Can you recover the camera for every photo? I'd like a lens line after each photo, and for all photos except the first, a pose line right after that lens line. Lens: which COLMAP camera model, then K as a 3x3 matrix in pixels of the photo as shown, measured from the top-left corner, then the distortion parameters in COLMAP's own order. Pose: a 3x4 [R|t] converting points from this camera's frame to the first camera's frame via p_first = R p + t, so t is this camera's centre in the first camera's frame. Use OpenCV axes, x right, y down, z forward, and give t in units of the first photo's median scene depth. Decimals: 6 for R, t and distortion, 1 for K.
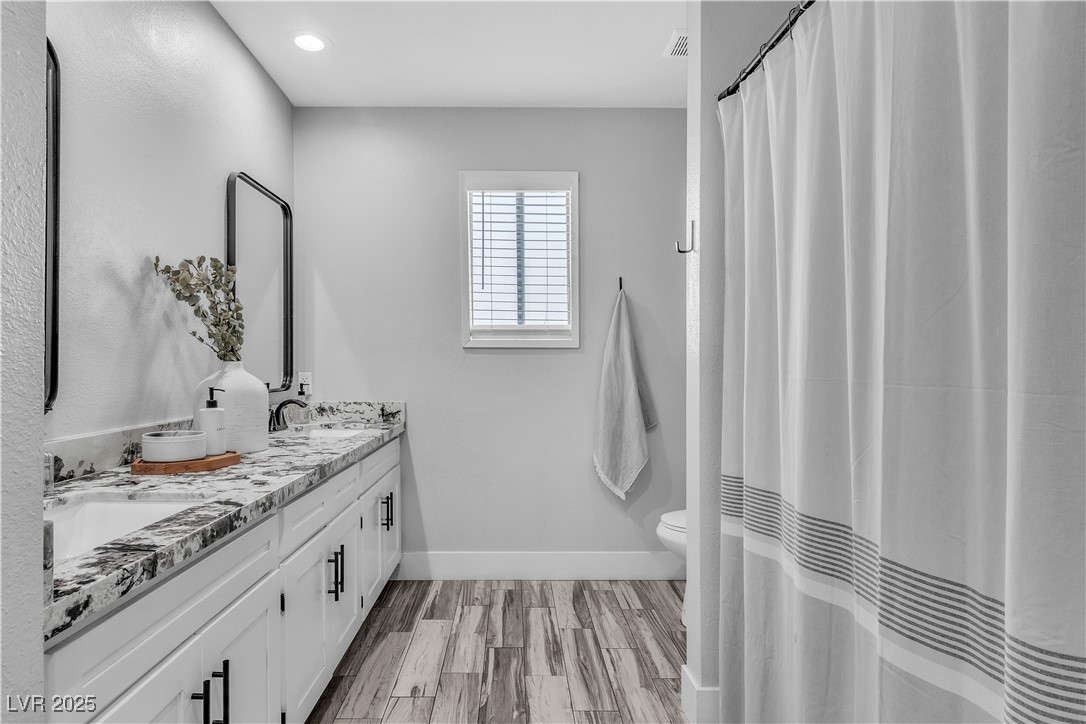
lens RADIAL K [[655.0, 0, 543.0], [0, 655.0, 362.0], [0, 0, 1]] dist [-0.001178, -0.000004]
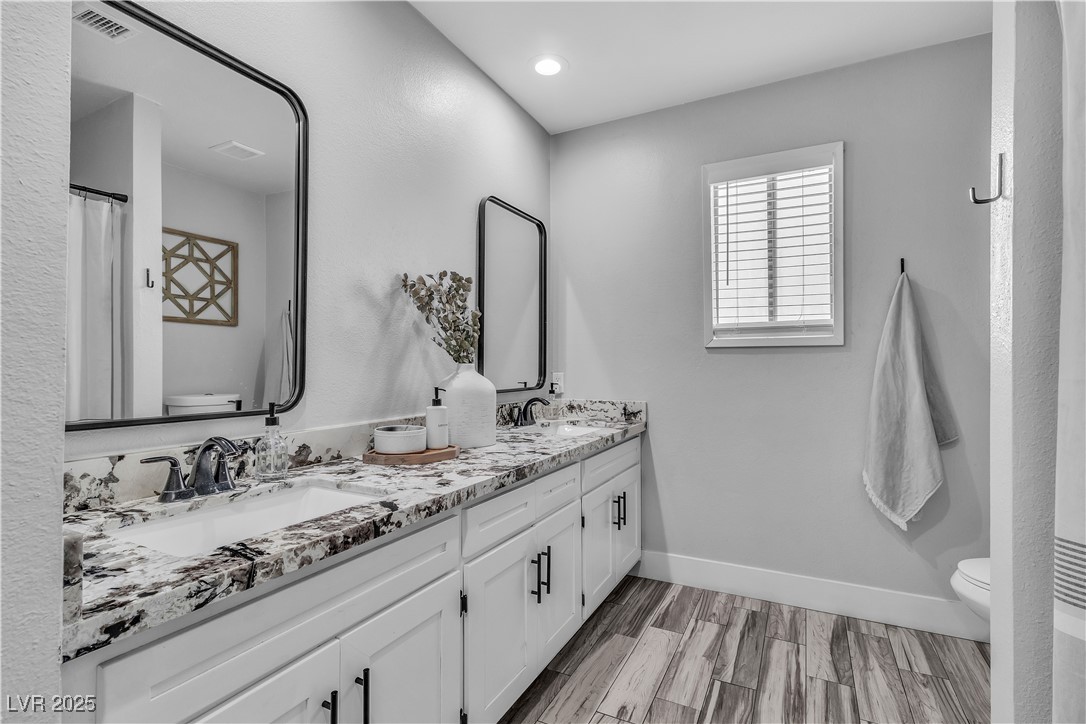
lens RADIAL K [[554.6, 0, 525.8], [0, 554.6, 366.7], [0, 0, 1]] dist [0.002706, -0.000432]
pose [[0.867595, -0.003048, -0.497262, 0.067816], [0.006837, 0.999960, 0.005800, -0.000313], [0.497224, -0.008432, 0.867581, 0.196448]]
